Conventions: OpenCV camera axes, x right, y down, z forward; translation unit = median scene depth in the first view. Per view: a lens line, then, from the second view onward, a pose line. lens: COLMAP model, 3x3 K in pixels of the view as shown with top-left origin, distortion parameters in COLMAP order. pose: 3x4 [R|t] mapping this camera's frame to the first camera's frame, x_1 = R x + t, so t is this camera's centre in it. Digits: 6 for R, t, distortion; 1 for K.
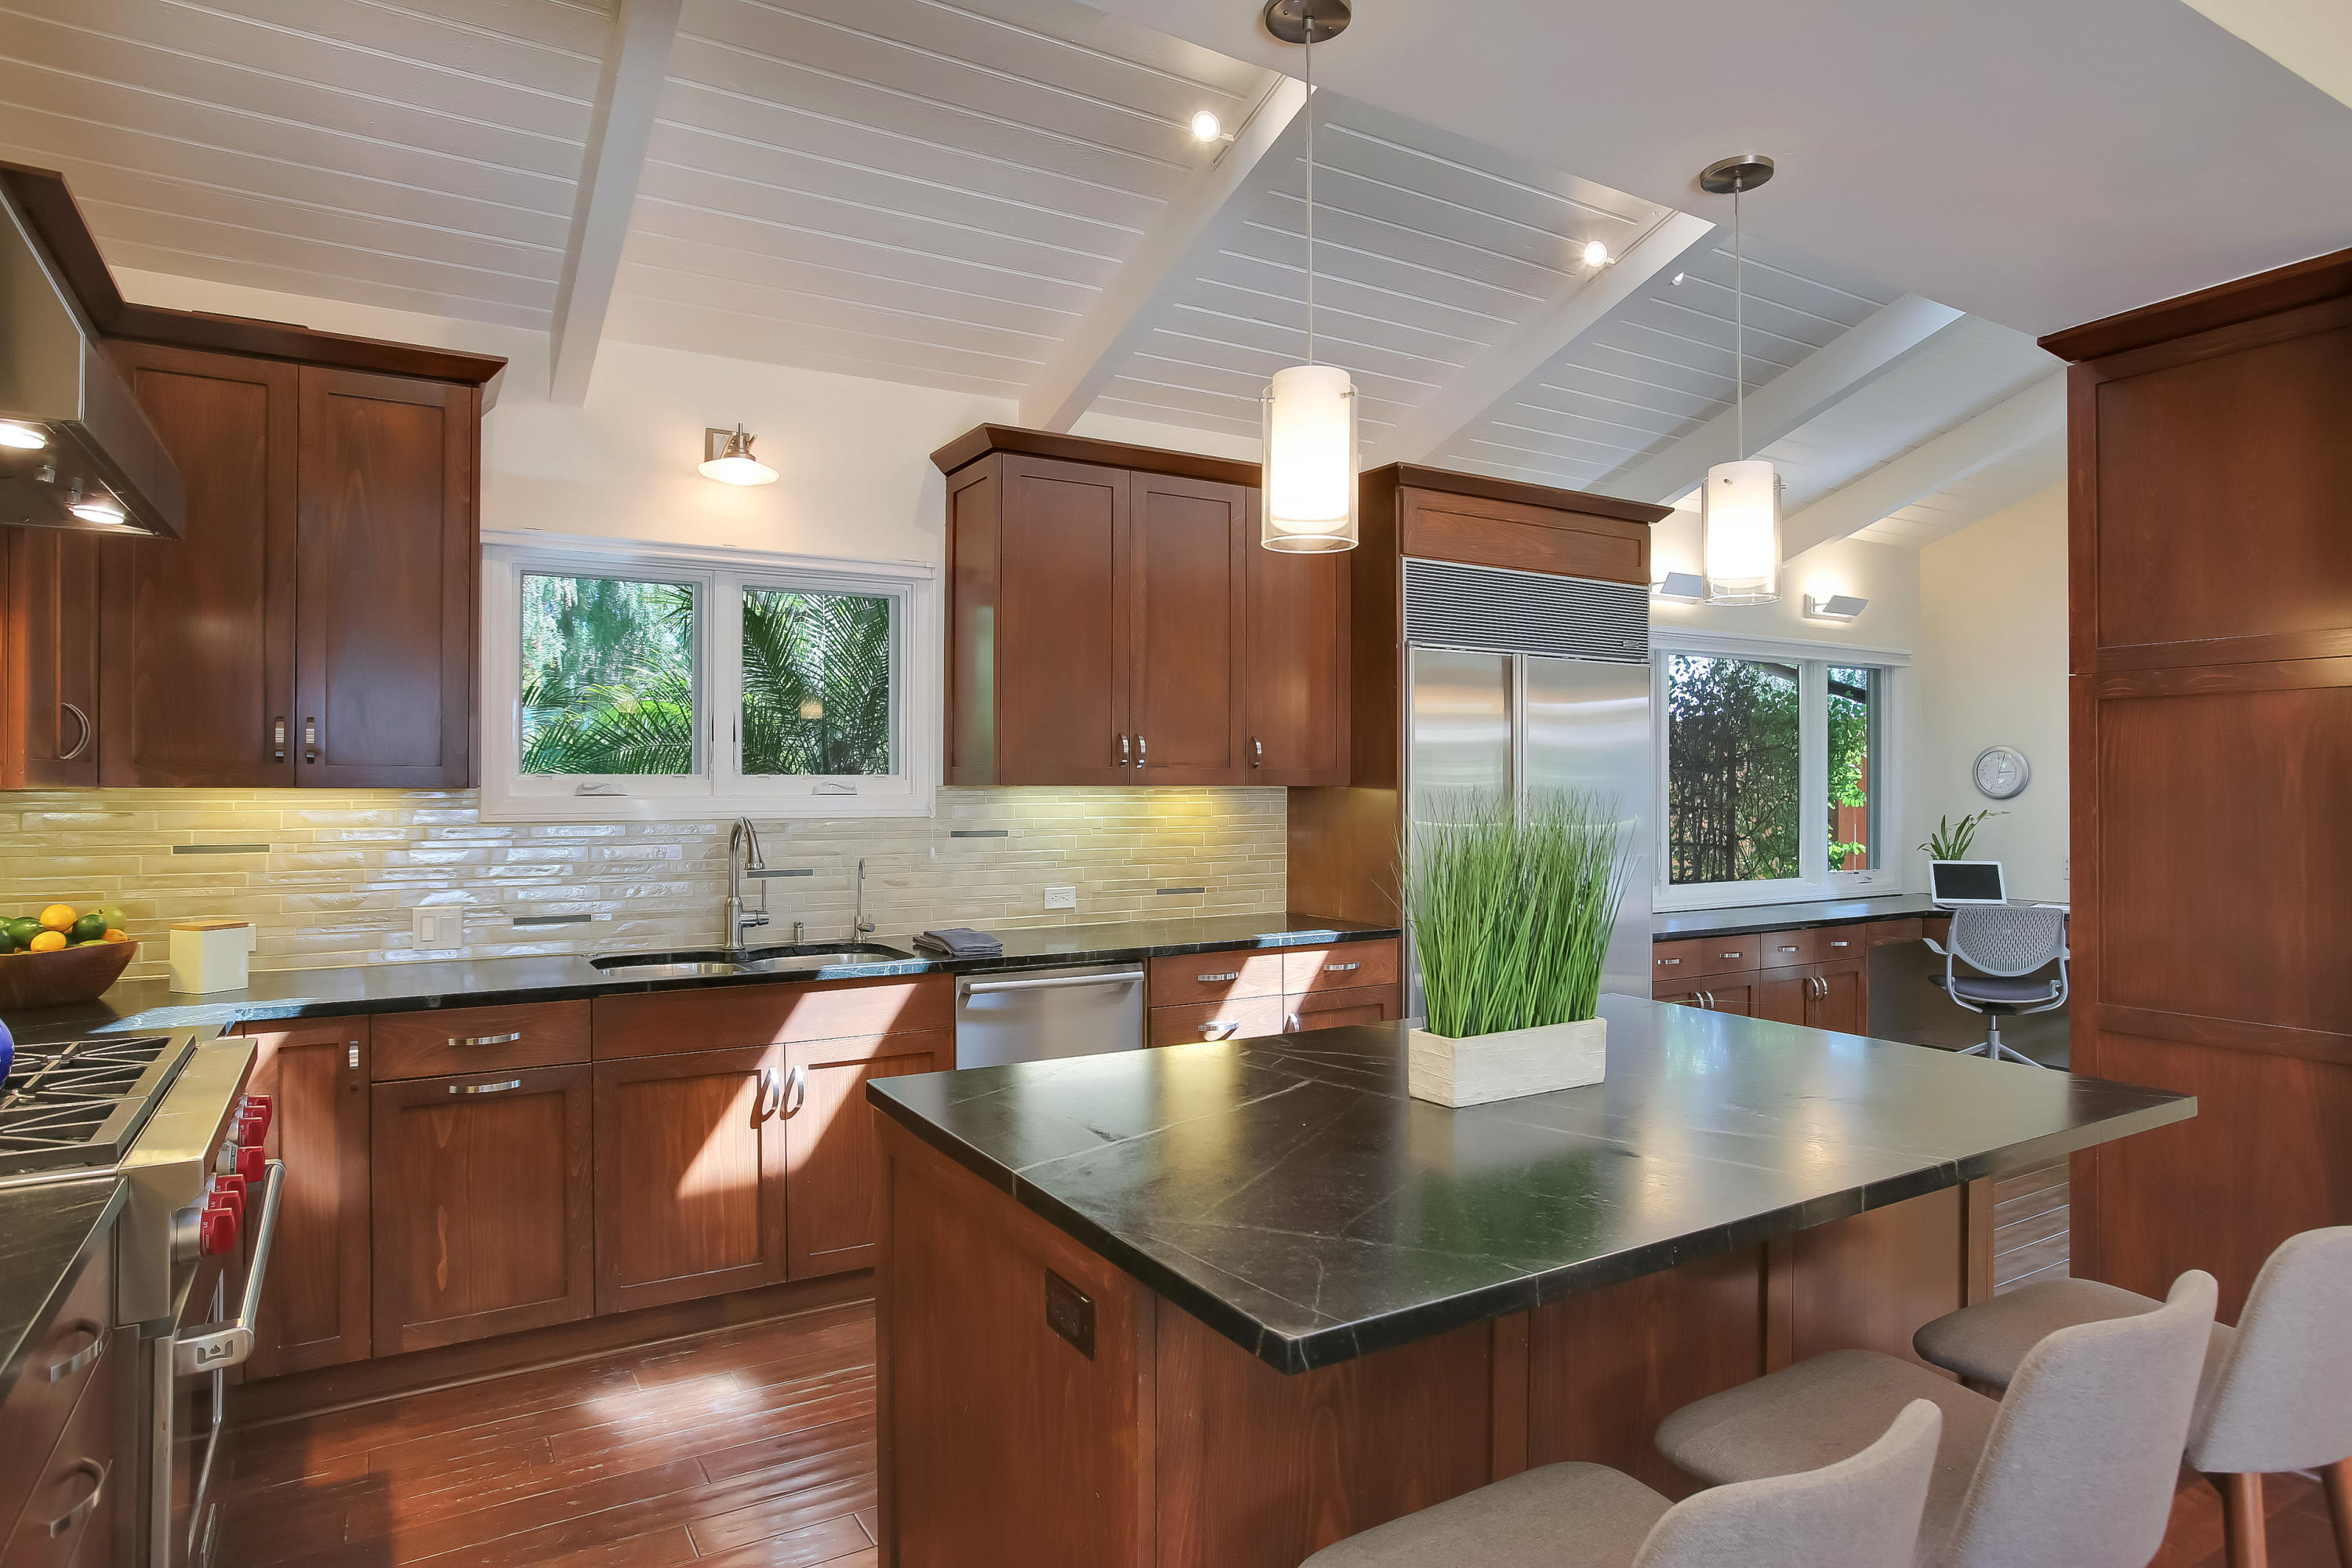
lens RADIAL K [[1335.9, 0, 1160.8], [0, 1335.9, 780.6], [0, 0, 1]] dist [-0.041168, 0.000372]
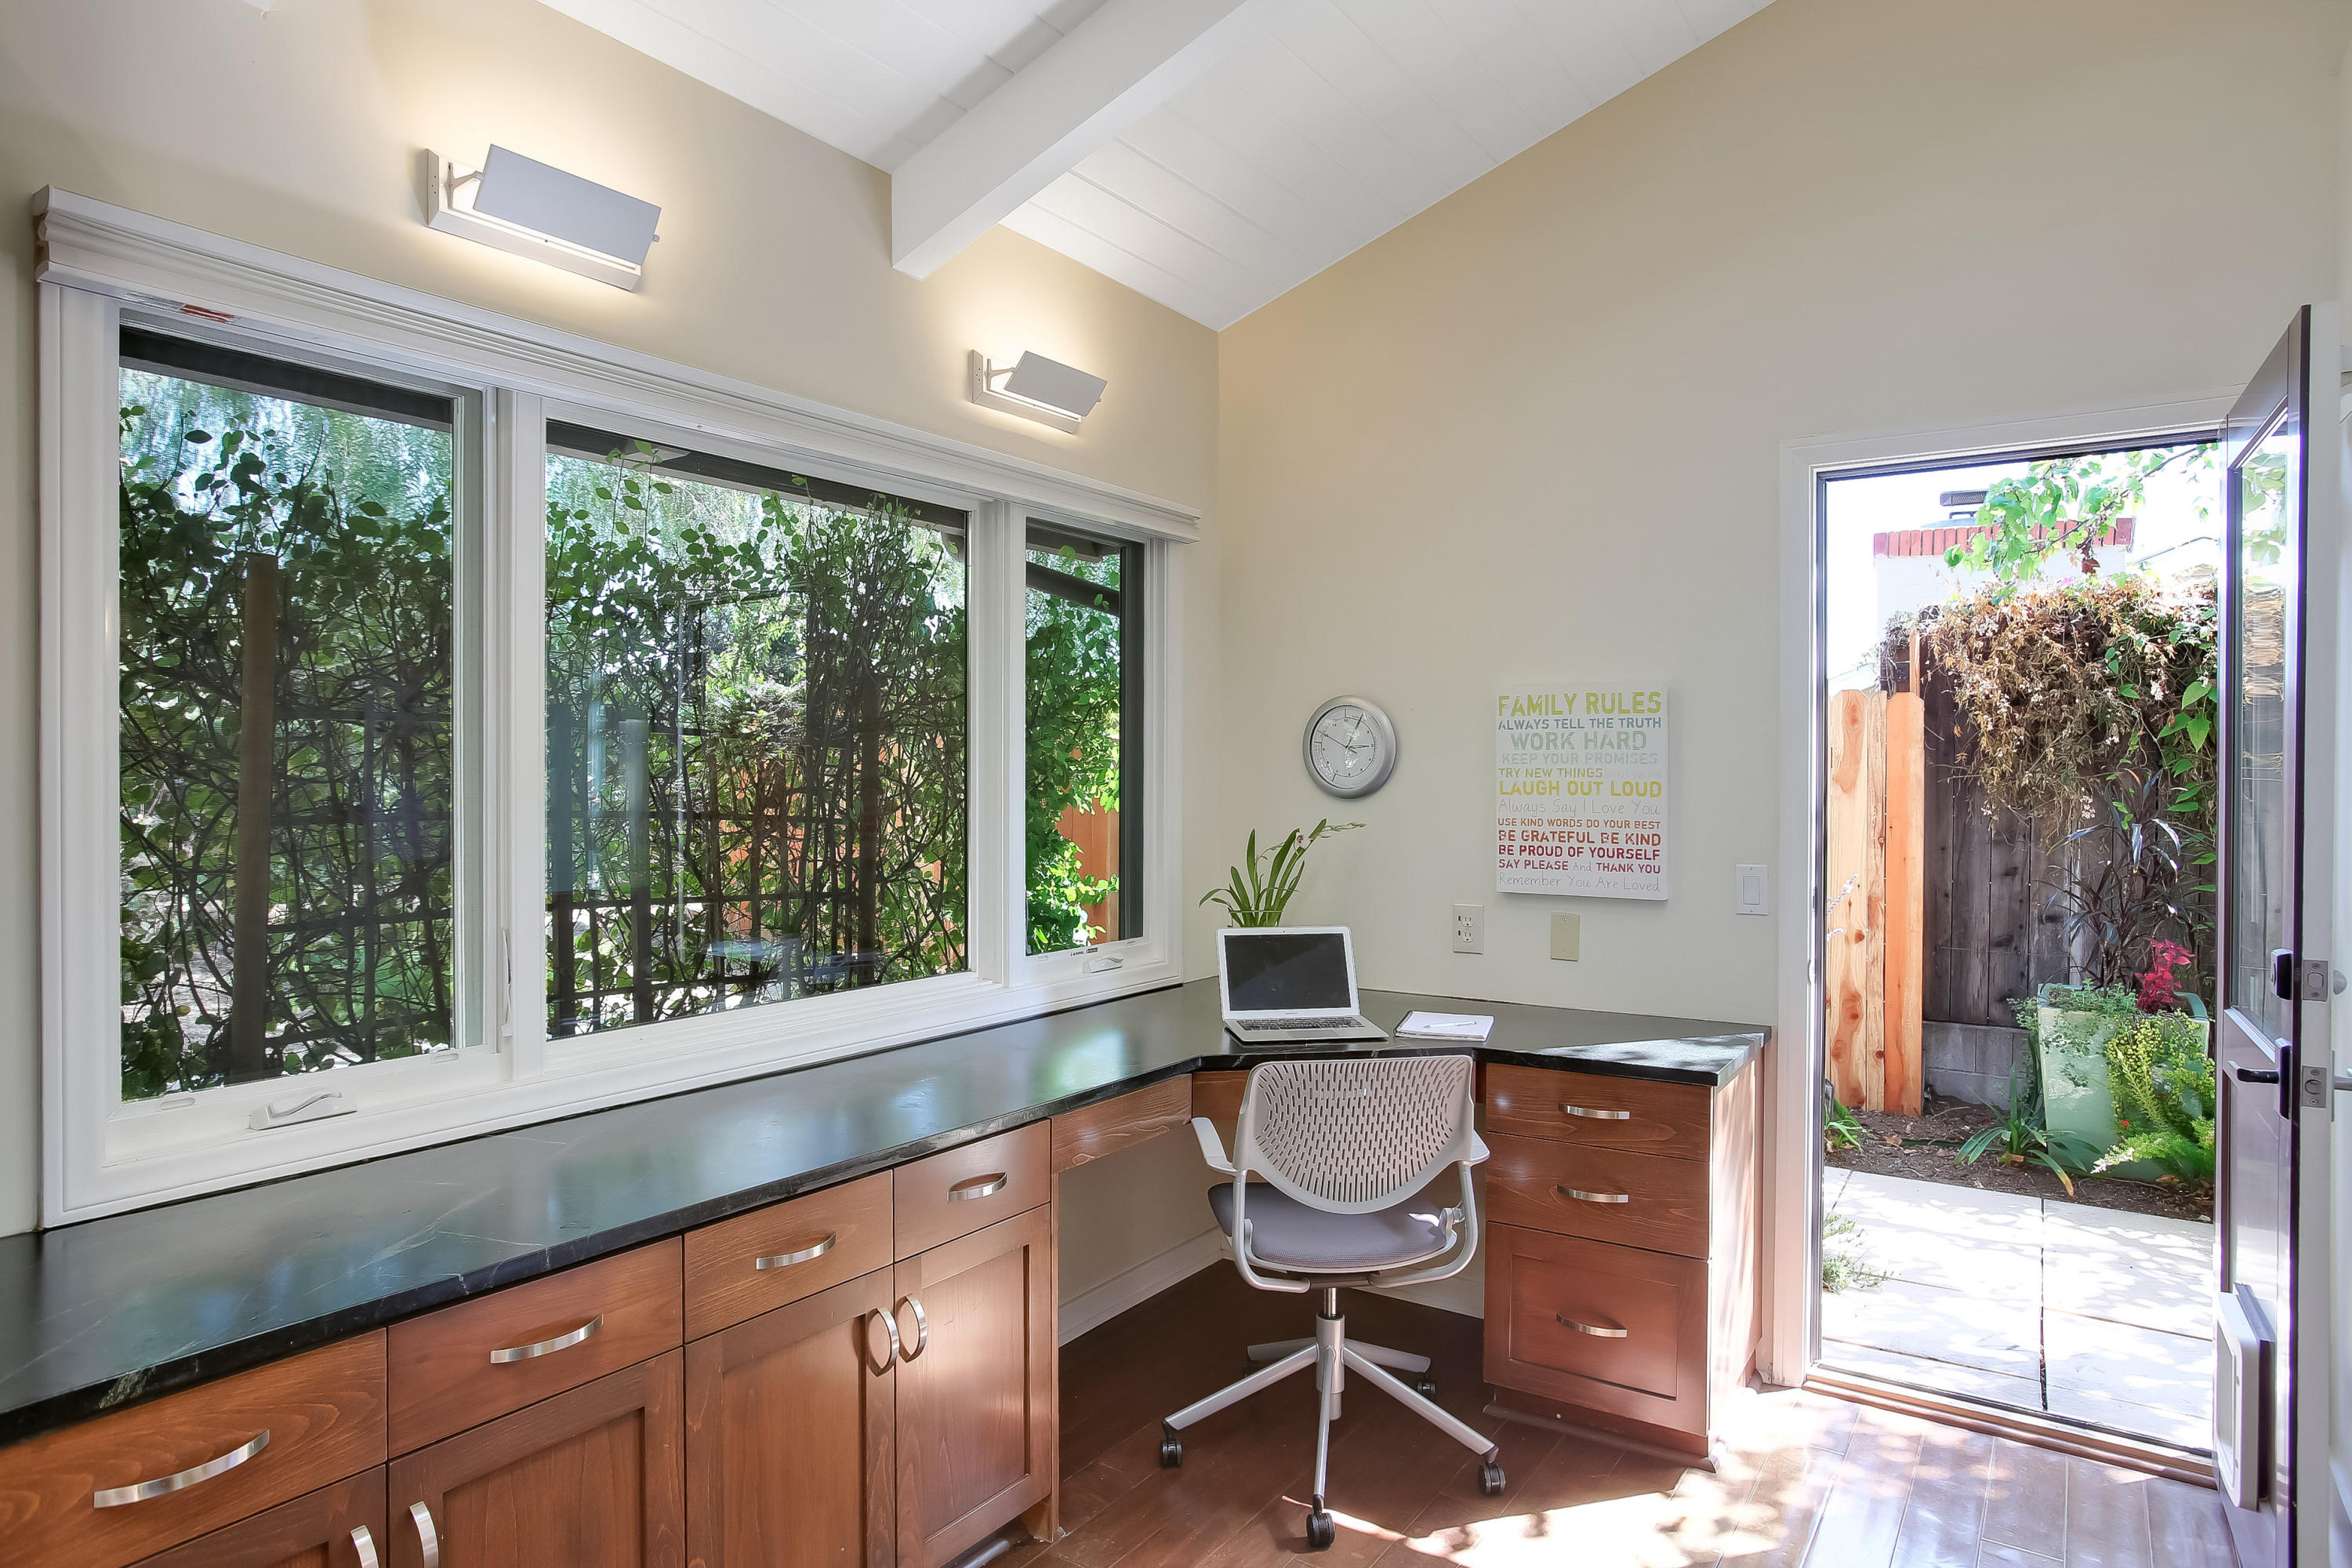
lens RADIAL K [[1392.8, 0, 1175.2], [0, 1392.8, 779.1], [0, 0, 1]] dist [-0.049183, 0.000731]
pose [[0.903836, -0.000868, 0.427879, 0.349993], [-0.004214, 0.999931, 0.010930, 0.000020], [-0.427859, -0.011682, 0.903770, 0.544432]]
